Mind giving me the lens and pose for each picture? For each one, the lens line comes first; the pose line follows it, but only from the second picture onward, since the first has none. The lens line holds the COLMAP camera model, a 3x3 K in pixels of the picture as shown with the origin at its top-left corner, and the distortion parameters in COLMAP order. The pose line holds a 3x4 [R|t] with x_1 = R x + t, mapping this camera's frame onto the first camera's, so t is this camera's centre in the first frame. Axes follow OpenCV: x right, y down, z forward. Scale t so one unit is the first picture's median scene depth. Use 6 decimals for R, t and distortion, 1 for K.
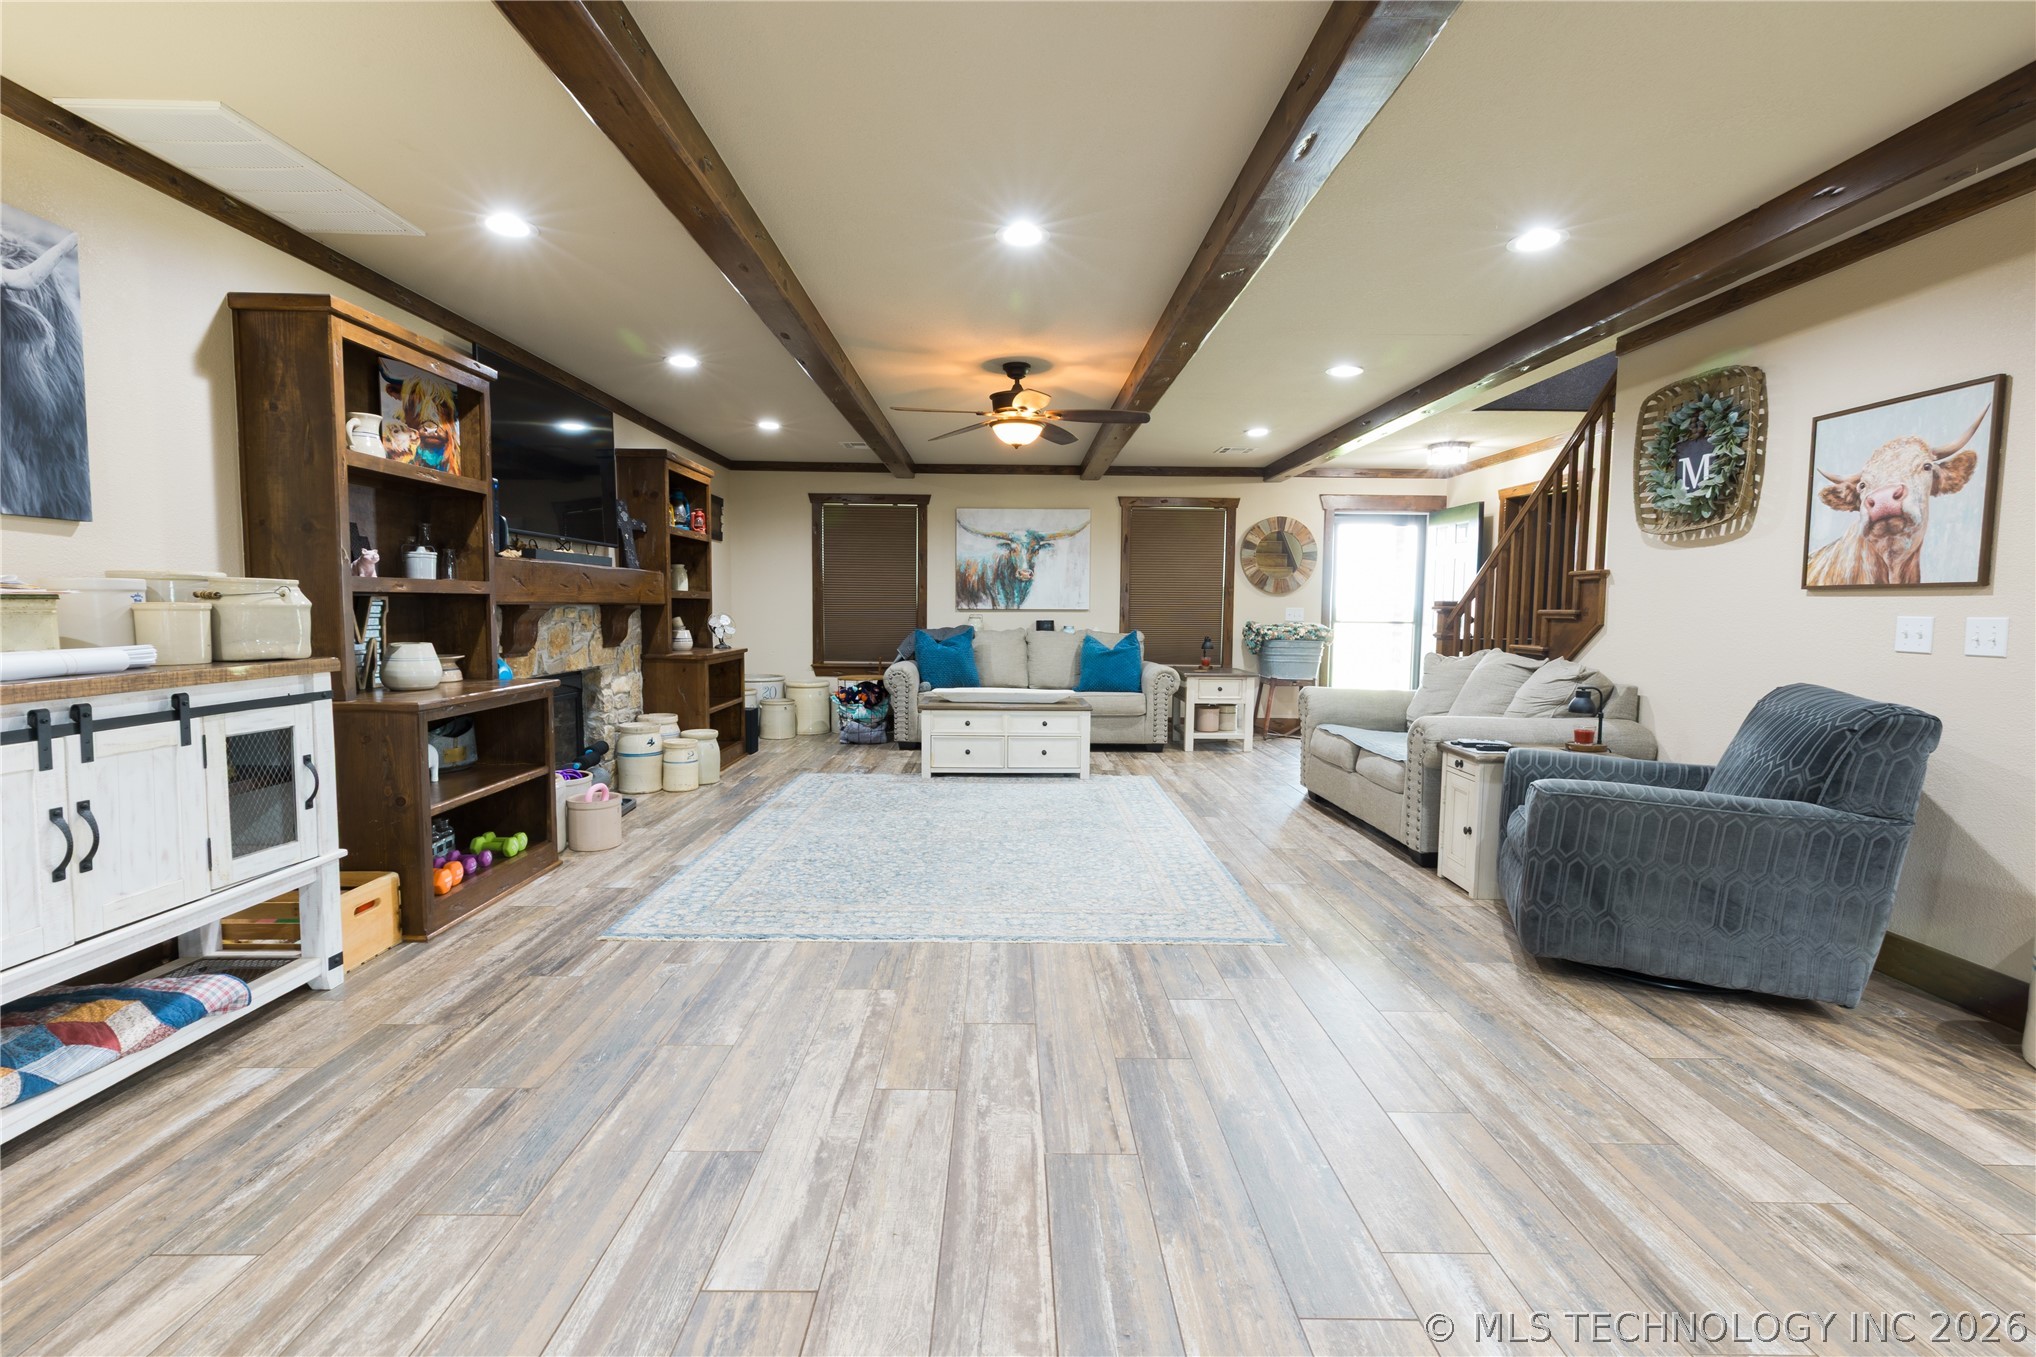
lens RADIAL K [[912.7, 0, 1010.4], [0, 912.7, 672.7], [0, 0, 1]] dist [0.004246, -0.000326]
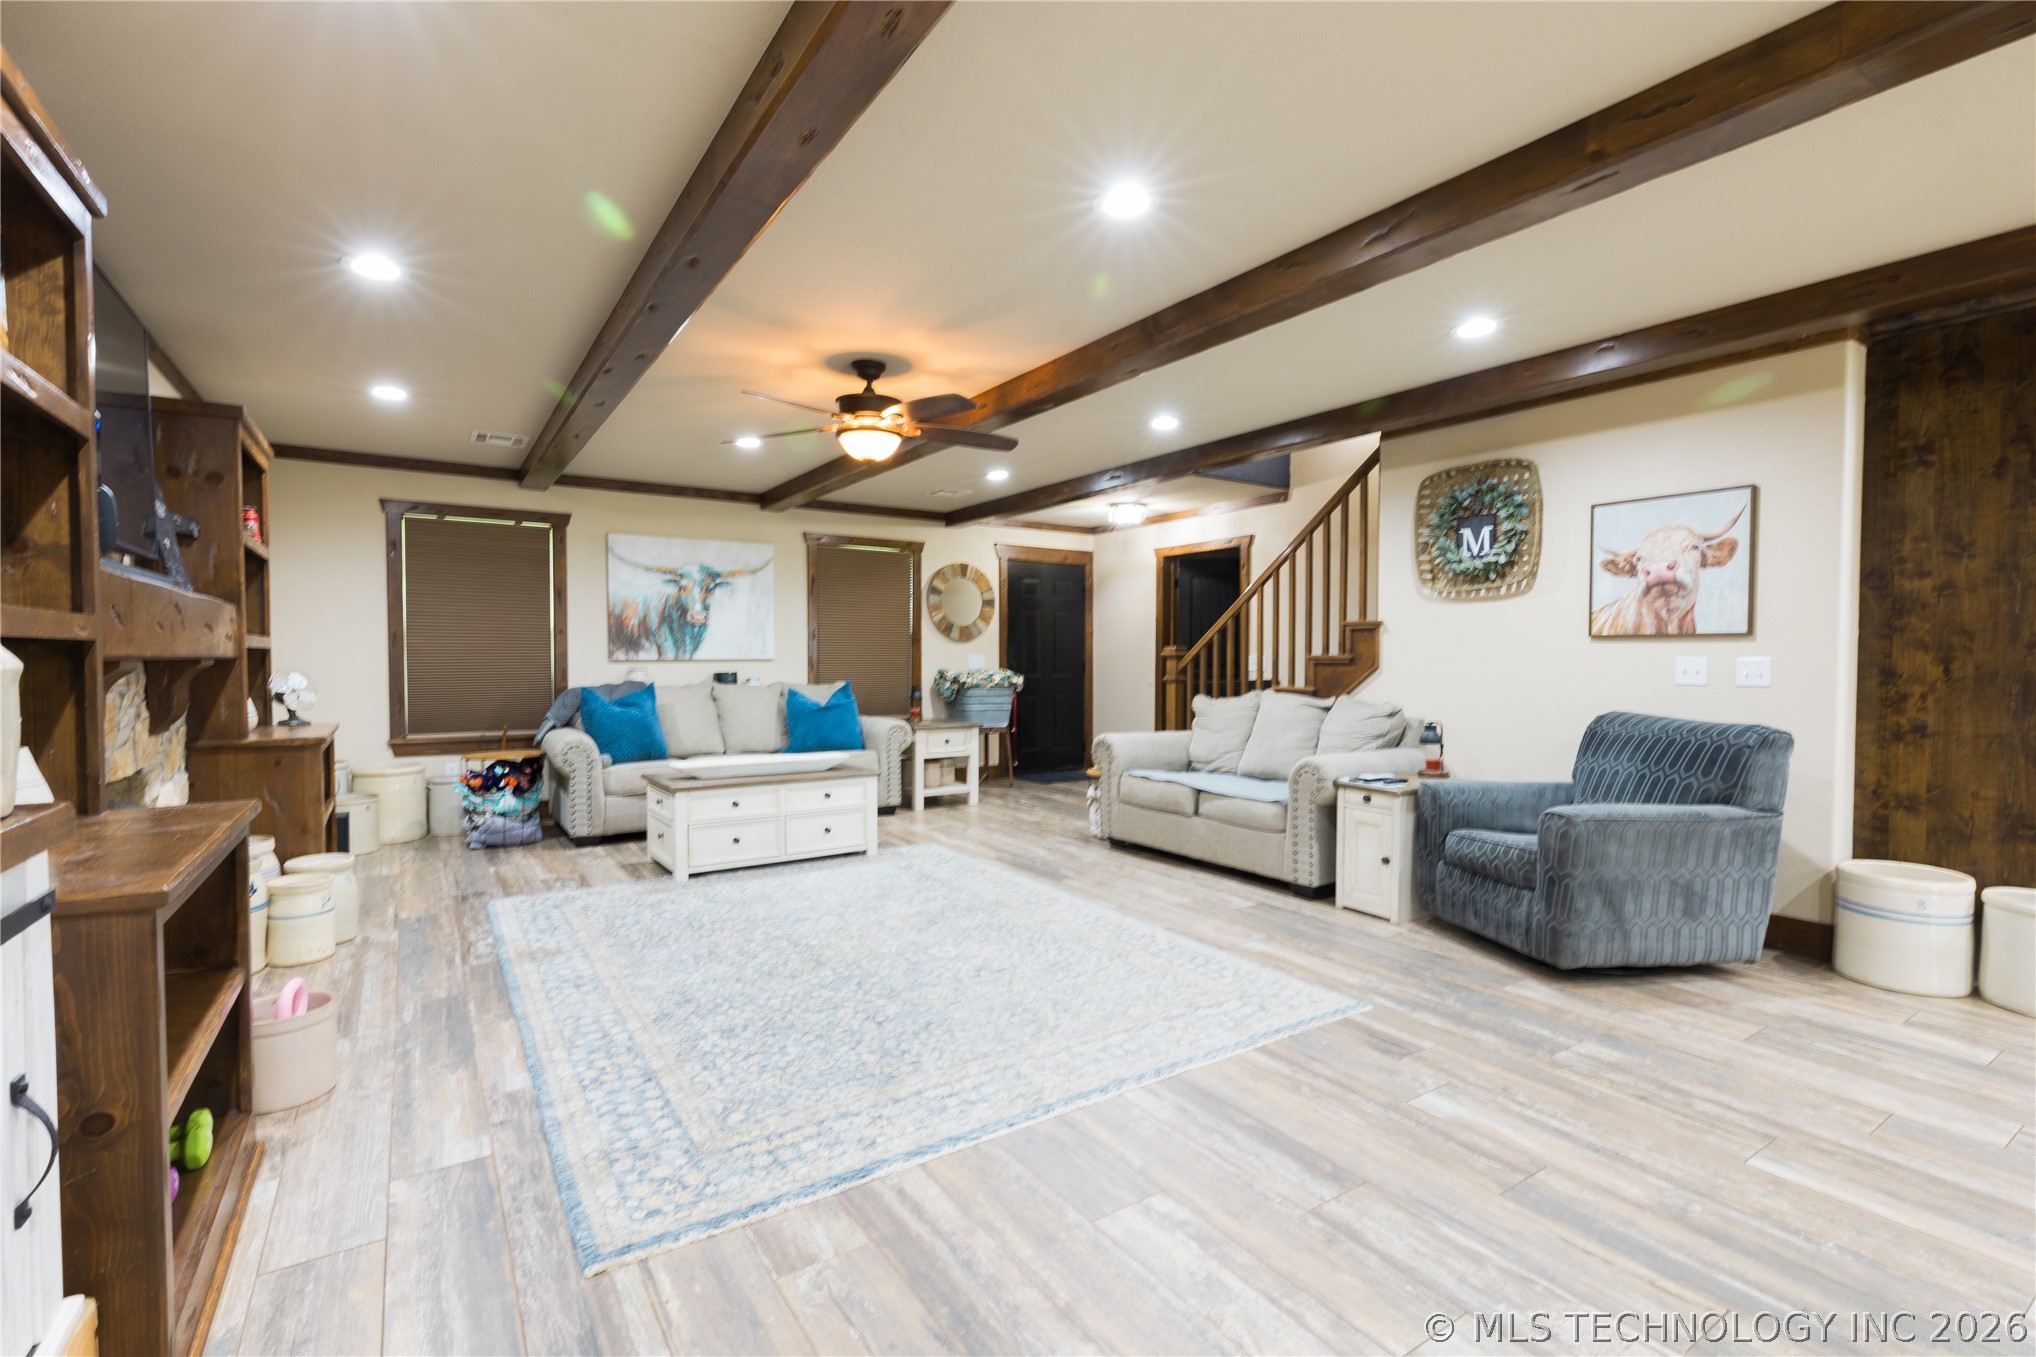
lens RADIAL K [[912.7, 0, 1018.9], [0, 912.7, 682.7], [0, 0, 1]] dist [0.004246, -0.000326]
pose [[0.836285, -0.024692, 0.547739, -0.416173], [0.046968, 0.998540, -0.026696, -0.025959], [-0.546280, 0.048051, 0.836223, 0.308148]]
